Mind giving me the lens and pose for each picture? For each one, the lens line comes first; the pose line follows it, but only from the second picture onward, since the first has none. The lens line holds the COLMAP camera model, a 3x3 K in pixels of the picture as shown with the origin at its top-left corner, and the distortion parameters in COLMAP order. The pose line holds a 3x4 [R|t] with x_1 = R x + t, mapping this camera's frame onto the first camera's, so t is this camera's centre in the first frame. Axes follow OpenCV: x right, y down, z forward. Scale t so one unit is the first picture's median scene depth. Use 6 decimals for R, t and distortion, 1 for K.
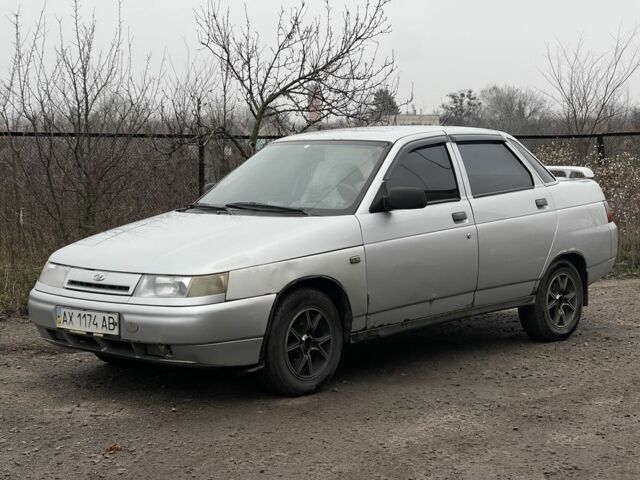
lens RADIAL K [[1171.1, 0, 320.0], [0, 1171.1, 240.0], [0, 0, 1]] dist [0.228565, -0.074507]
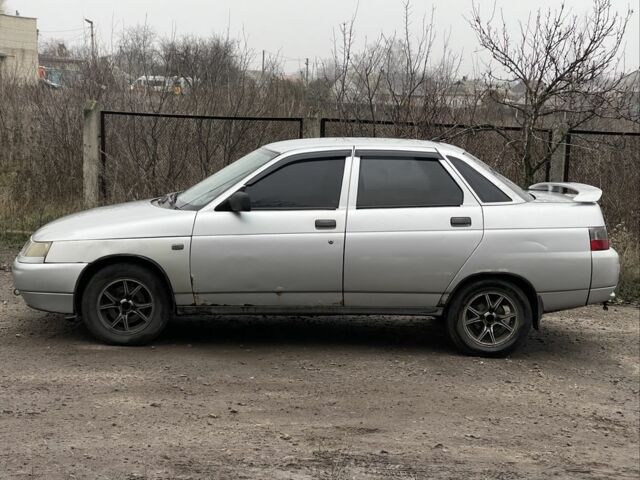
lens RADIAL K [[1171.1, 0, 320.0], [0, 1171.1, 240.0], [0, 0, 1]] dist [0.228565, -0.074507]
pose [[0.726525, 0.111537, -0.678027, 0.998362], [-0.096921, 0.993507, 0.059580, -0.080198], [0.680270, 0.022428, 0.732618, 0.199979]]
